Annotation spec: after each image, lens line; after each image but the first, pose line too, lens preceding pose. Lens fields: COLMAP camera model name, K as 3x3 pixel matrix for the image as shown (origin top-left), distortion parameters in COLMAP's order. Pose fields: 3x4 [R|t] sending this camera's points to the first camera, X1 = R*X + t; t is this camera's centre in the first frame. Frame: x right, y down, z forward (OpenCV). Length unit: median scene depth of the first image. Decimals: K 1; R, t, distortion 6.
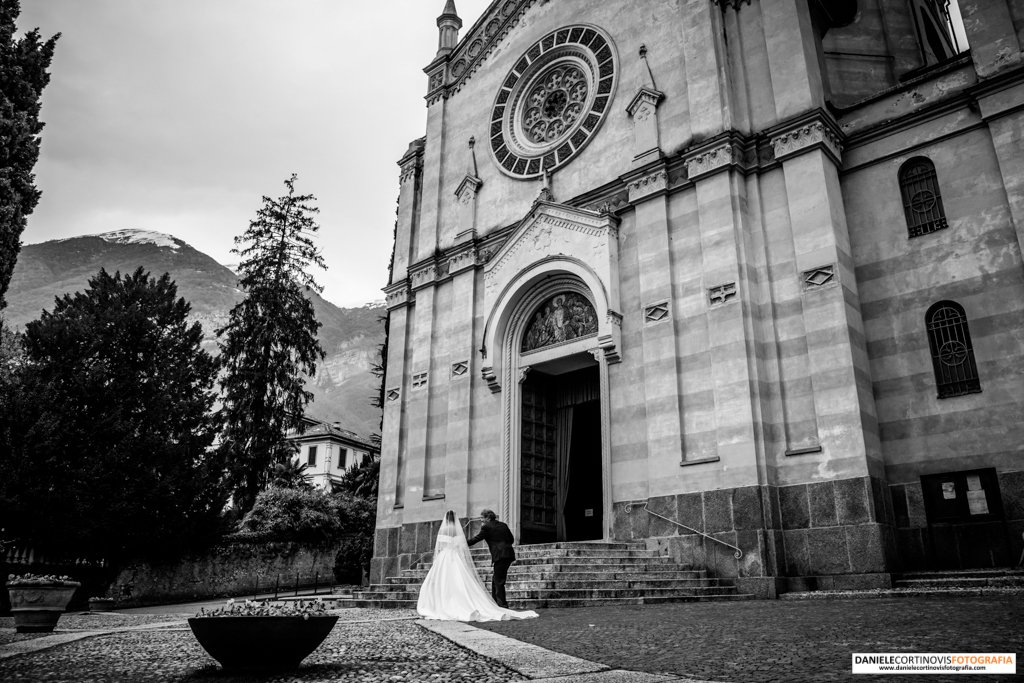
lens RADIAL K [[720.4, 0, 530.7], [0, 720.4, 343.9], [0, 0, 1]] dist [-0.105182, 0.080438]
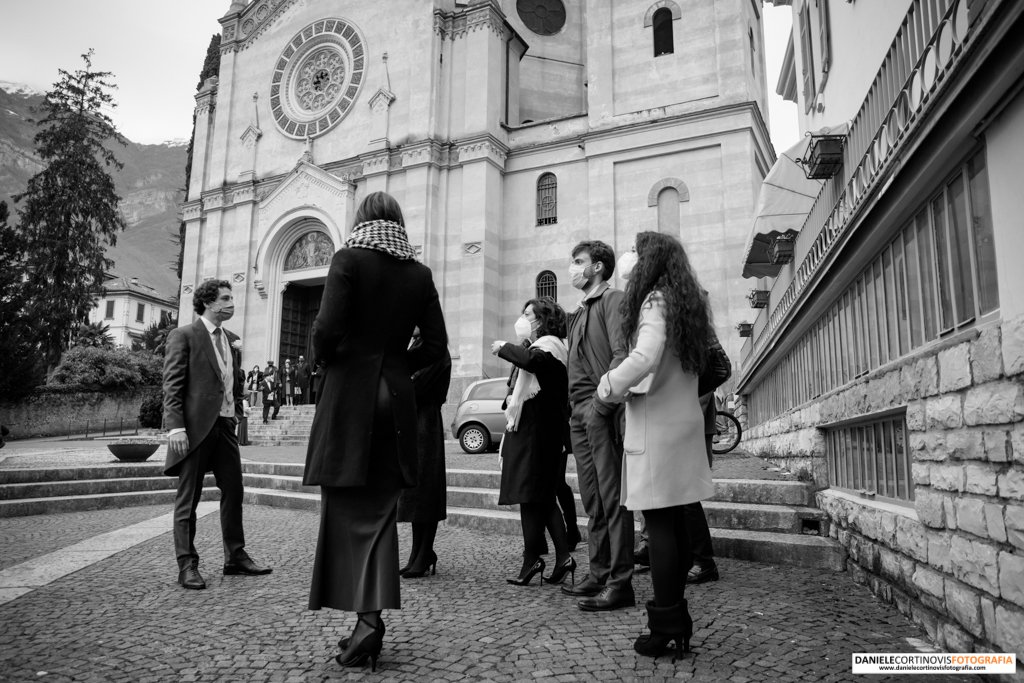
lens RADIAL K [[720.4, 0, 516.3], [0, 720.4, 340.6], [0, 0, 1]] dist [-0.105182, 0.080438]
pose [[0.969551, 0.044265, 0.240857, 0.100459], [-0.091579, 0.977705, 0.188963, -0.163050], [-0.227122, -0.205266, 0.951988, -0.462815]]
